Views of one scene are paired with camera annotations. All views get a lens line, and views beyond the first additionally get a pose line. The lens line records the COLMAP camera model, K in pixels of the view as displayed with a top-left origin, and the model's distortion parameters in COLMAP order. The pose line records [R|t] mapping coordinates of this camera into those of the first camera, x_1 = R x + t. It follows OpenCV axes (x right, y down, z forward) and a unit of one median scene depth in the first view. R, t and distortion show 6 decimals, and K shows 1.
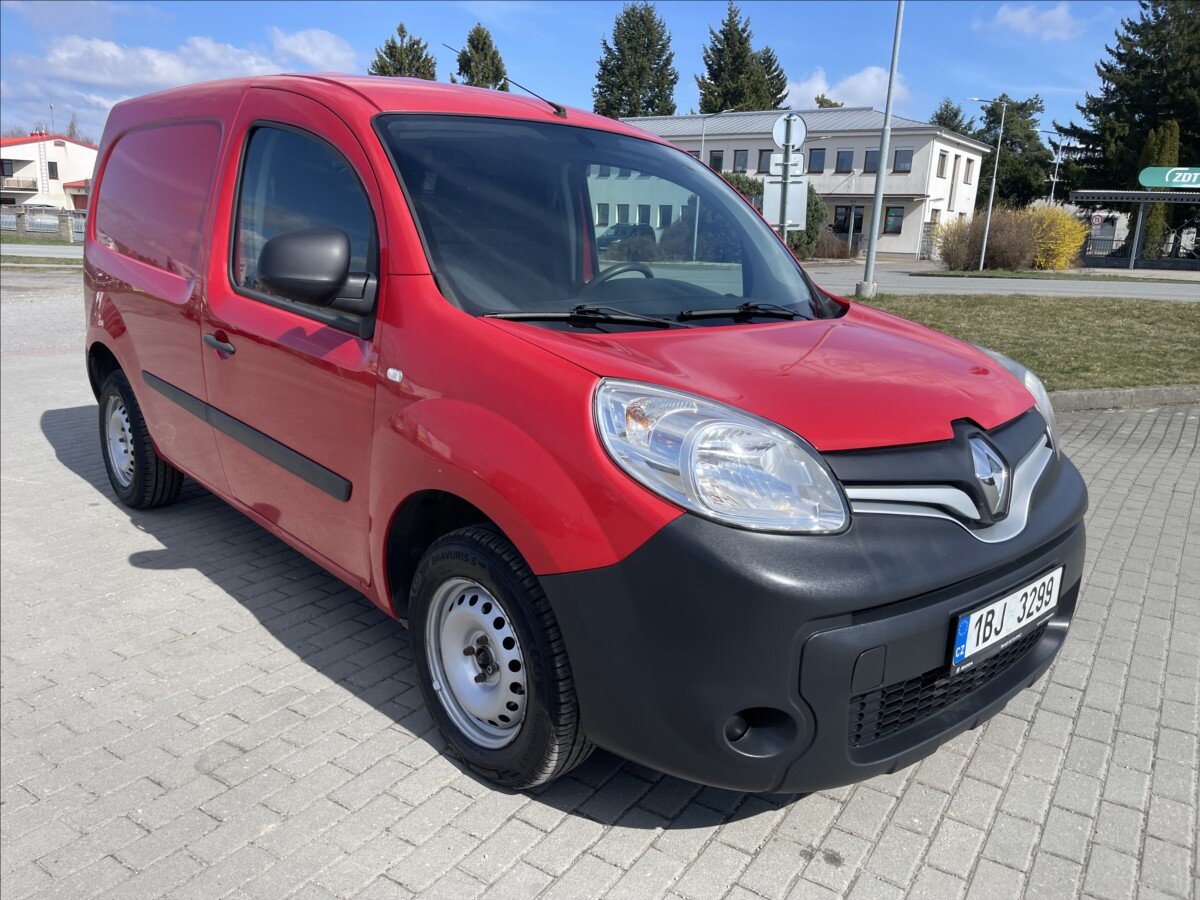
lens RADIAL K [[946.8, 0, 600.0], [0, 946.8, 450.0], [0, 0, 1]] dist [0.103240, -0.141670]
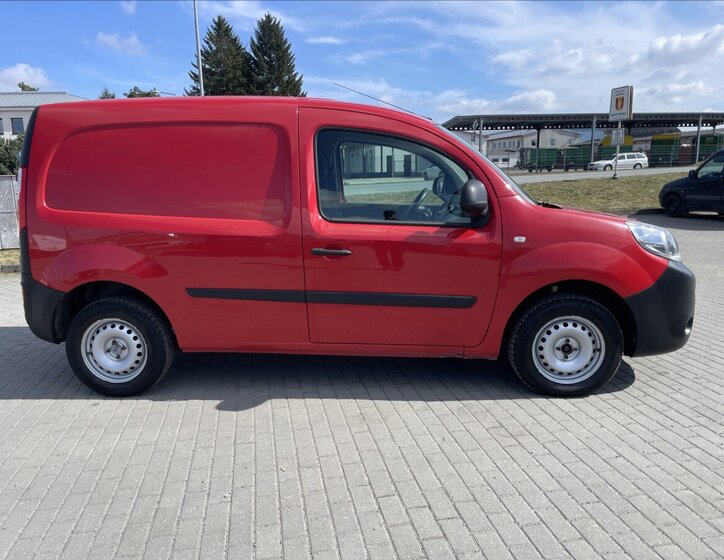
lens RADIAL K [[589.9, 0, 362.7], [0, 589.9, 287.5], [0, 0, 1]] dist [0.097910, -0.131151]
pose [[0.696191, -0.195479, 0.690729, -1.362096], [0.213174, 0.975102, 0.061098, -0.123062], [-0.685475, 0.104710, 0.720528, 0.225747]]
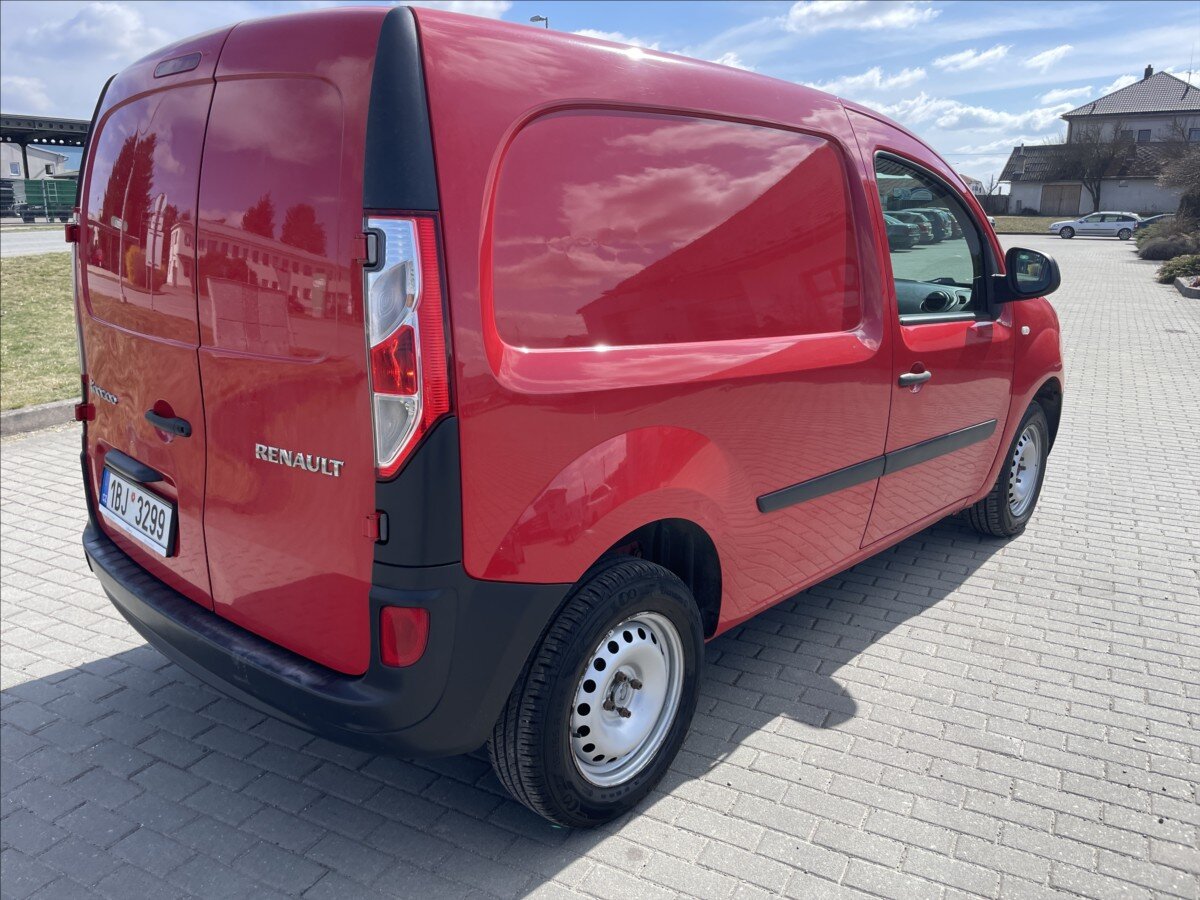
lens RADIAL K [[937.6, 0, 587.1], [0, 937.6, 447.8], [0, 0, 1]] dist [0.072456, -0.104832]
pose [[-0.128507, -0.282633, 0.950581, -1.569921], [0.219340, 0.926690, 0.305182, -0.497808], [-0.967148, 0.247719, -0.057094, 1.700828]]
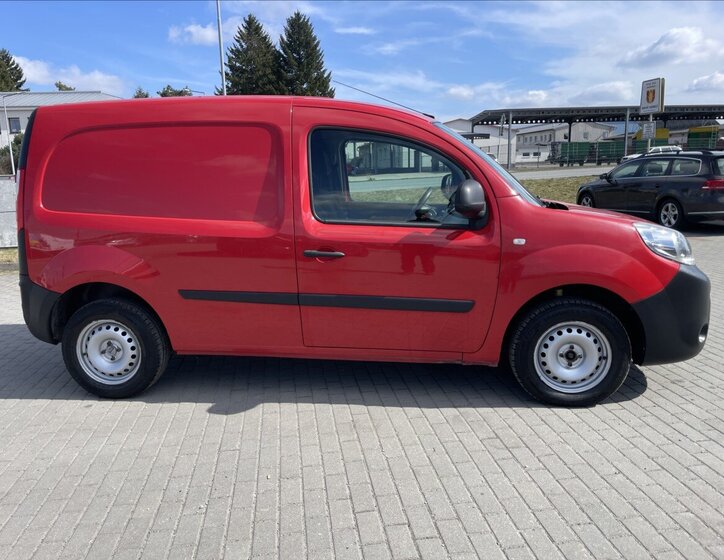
lens RADIAL K [[586.7, 0, 361.0], [0, 586.7, 282.6], [0, 0, 1]] dist [0.092038, -0.128524]
pose [[0.734617, -0.192656, 0.650554, -1.269212], [0.211088, 0.976151, 0.050715, -0.122019], [-0.644809, 0.100068, 0.757765, 0.200071]]
